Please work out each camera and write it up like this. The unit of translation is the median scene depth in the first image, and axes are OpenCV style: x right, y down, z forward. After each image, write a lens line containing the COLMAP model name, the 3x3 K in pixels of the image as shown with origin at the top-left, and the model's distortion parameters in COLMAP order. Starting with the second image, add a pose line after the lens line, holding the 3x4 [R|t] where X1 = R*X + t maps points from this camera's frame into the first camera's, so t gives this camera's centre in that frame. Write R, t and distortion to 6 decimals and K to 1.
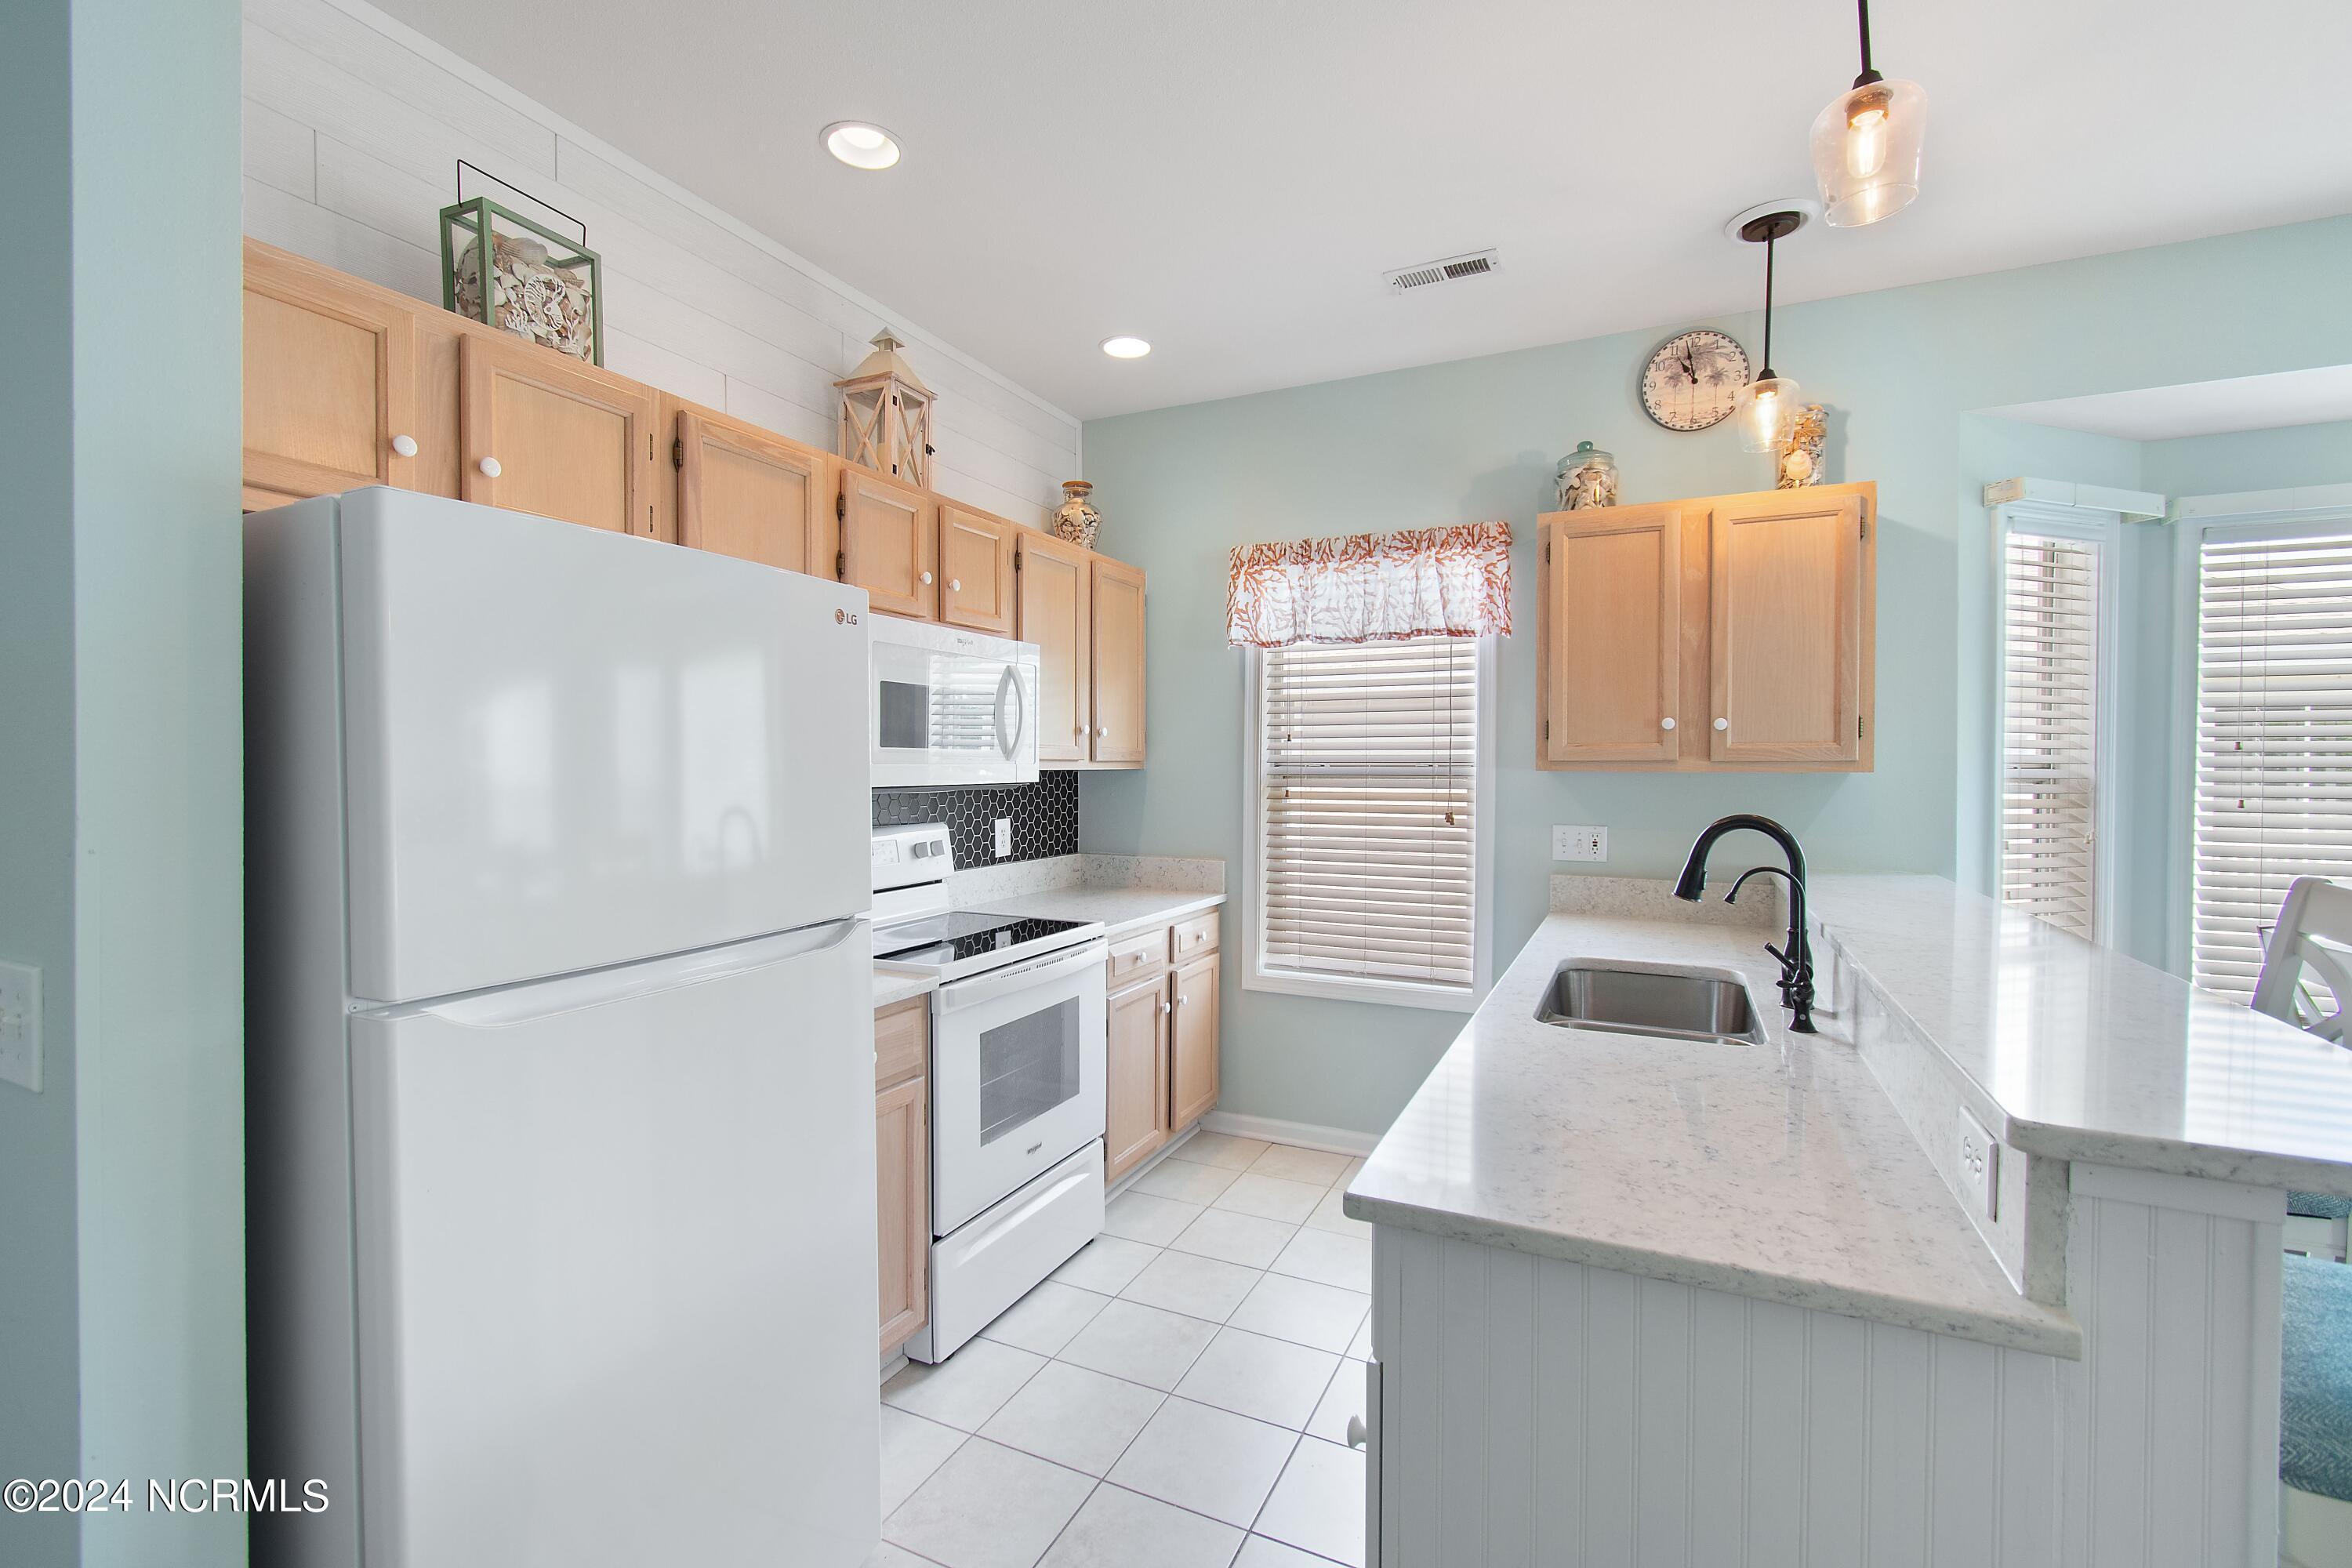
lens RADIAL K [[1038.9, 0, 1167.1], [0, 1038.9, 780.1], [0, 0, 1]] dist [0.001791, 0.000223]
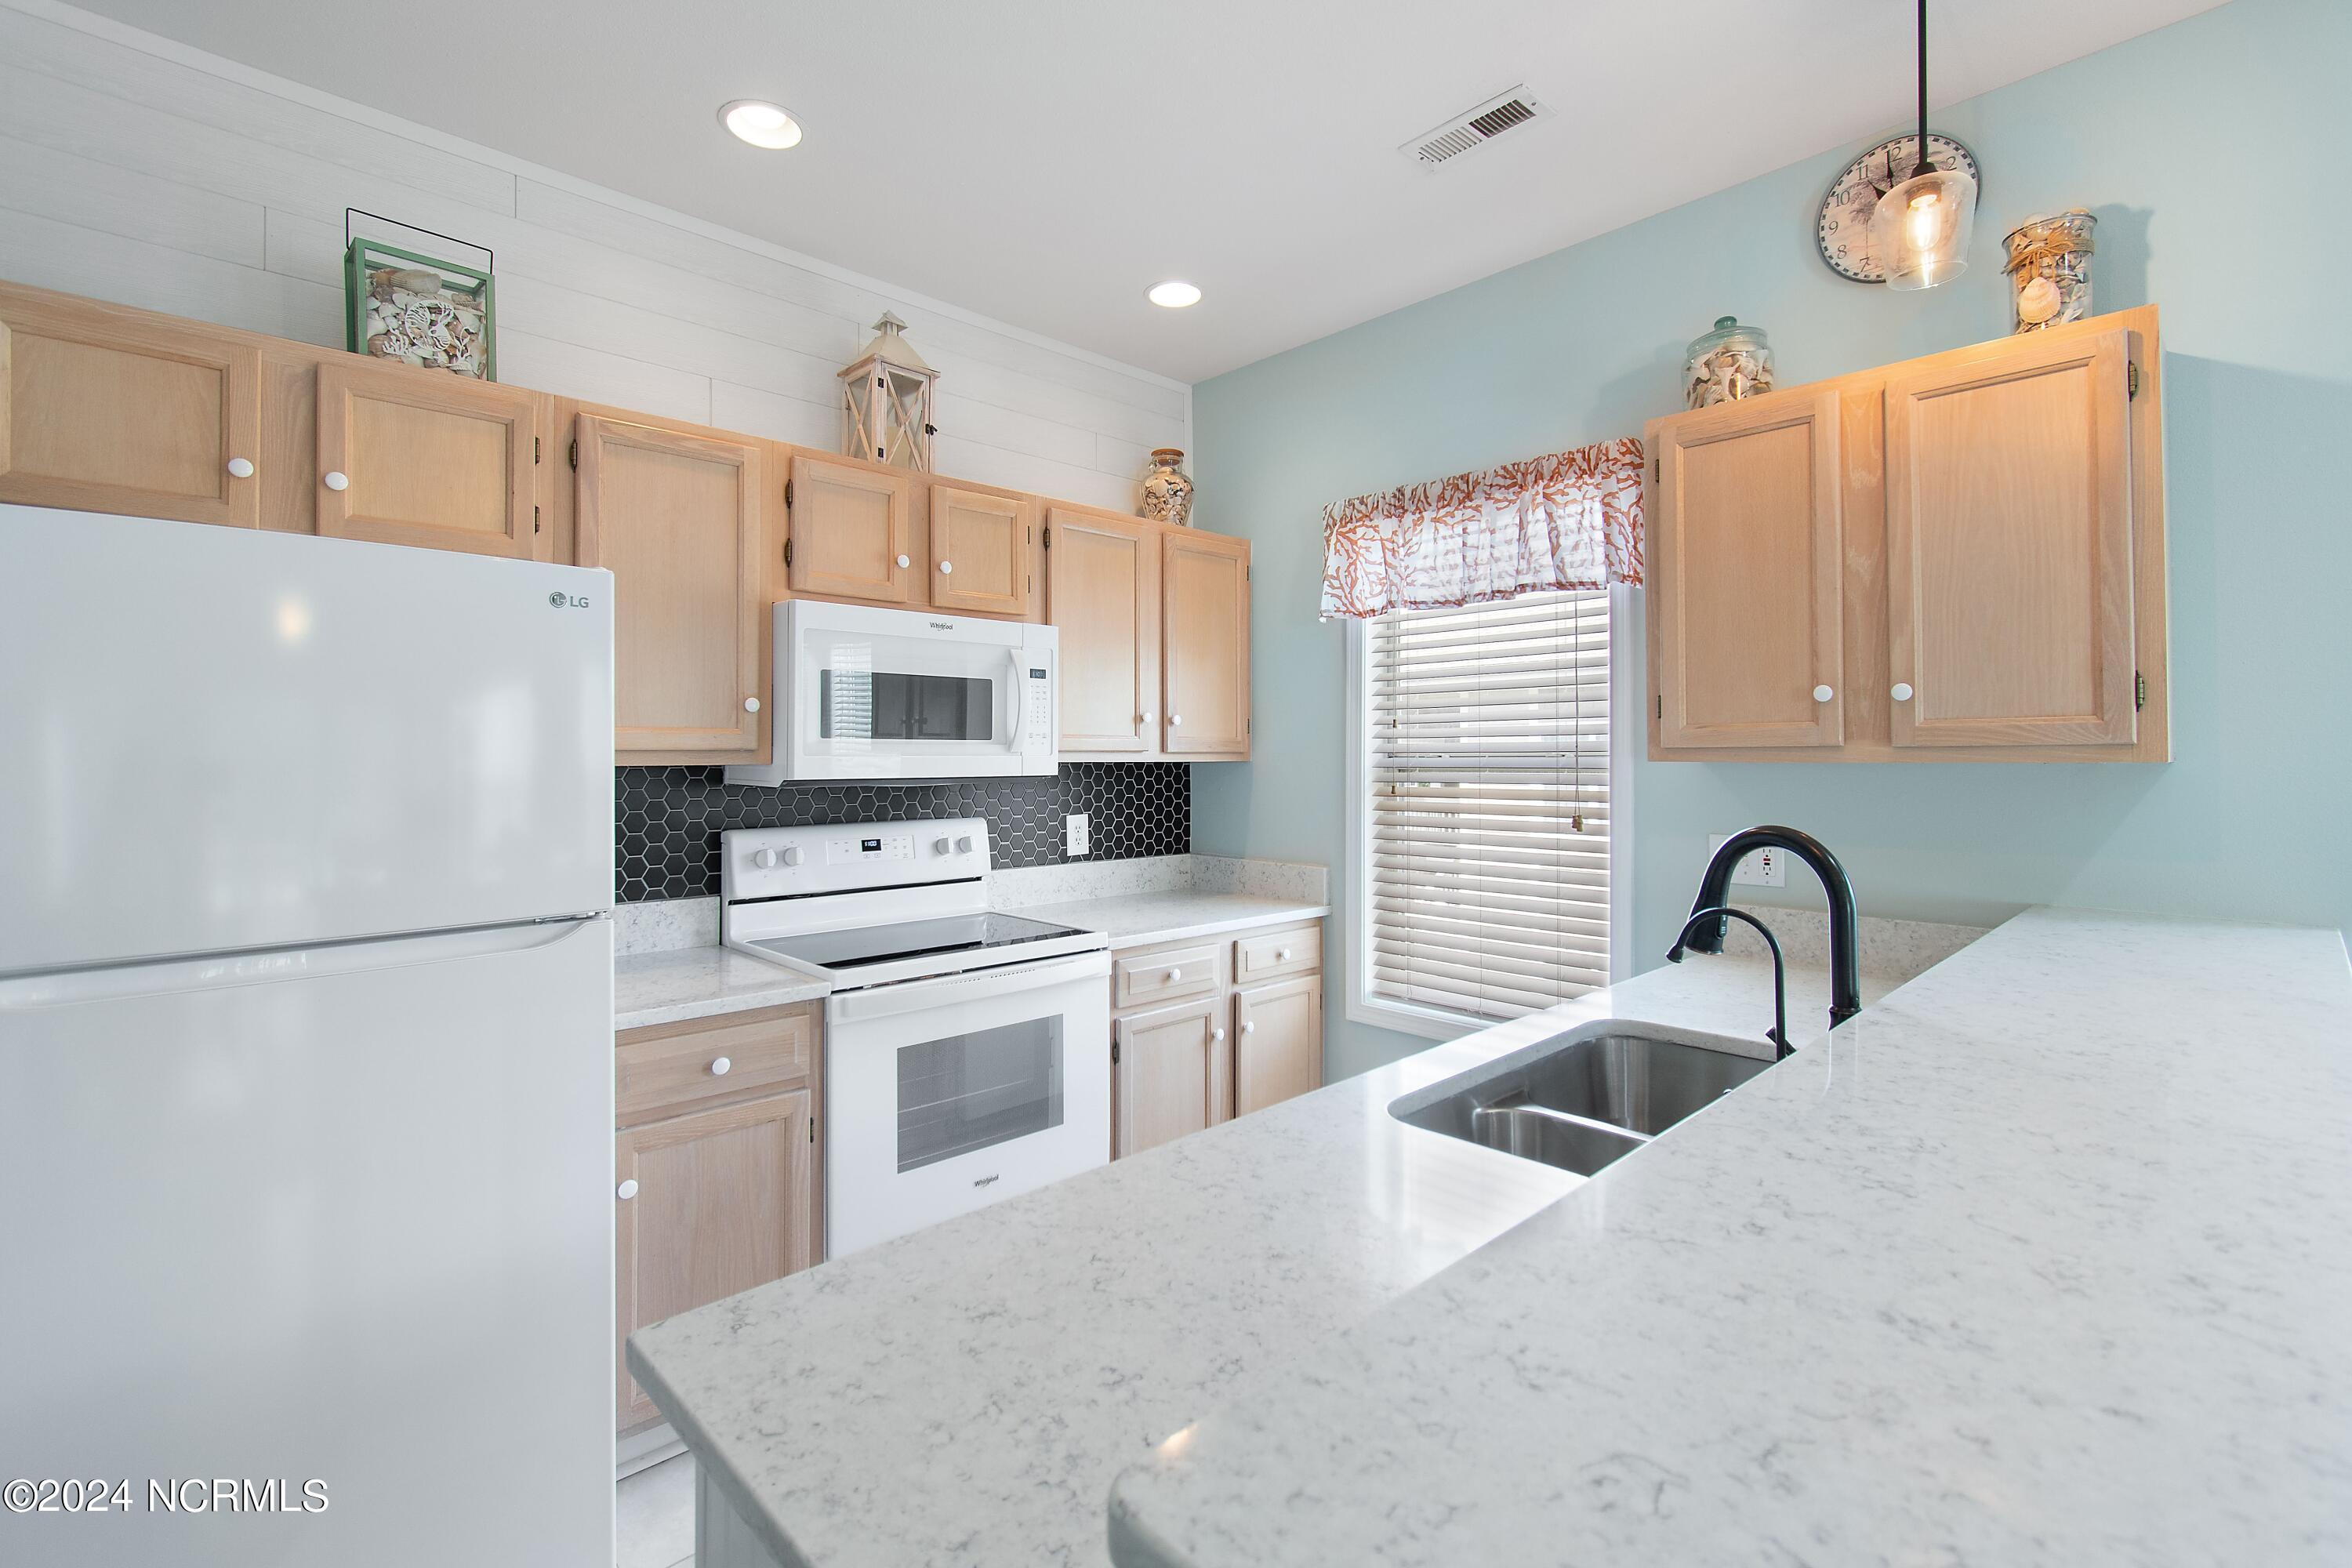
lens RADIAL K [[1054.4, 0, 1162.6], [0, 1054.4, 744.5], [0, 0, 1]] dist [0.002620, -0.000831]
pose [[0.932990, -0.008640, -0.359798, 0.285407], [-0.001704, 0.999595, -0.028423, 0.000974], [0.359897, 0.027132, 0.932597, 0.155198]]
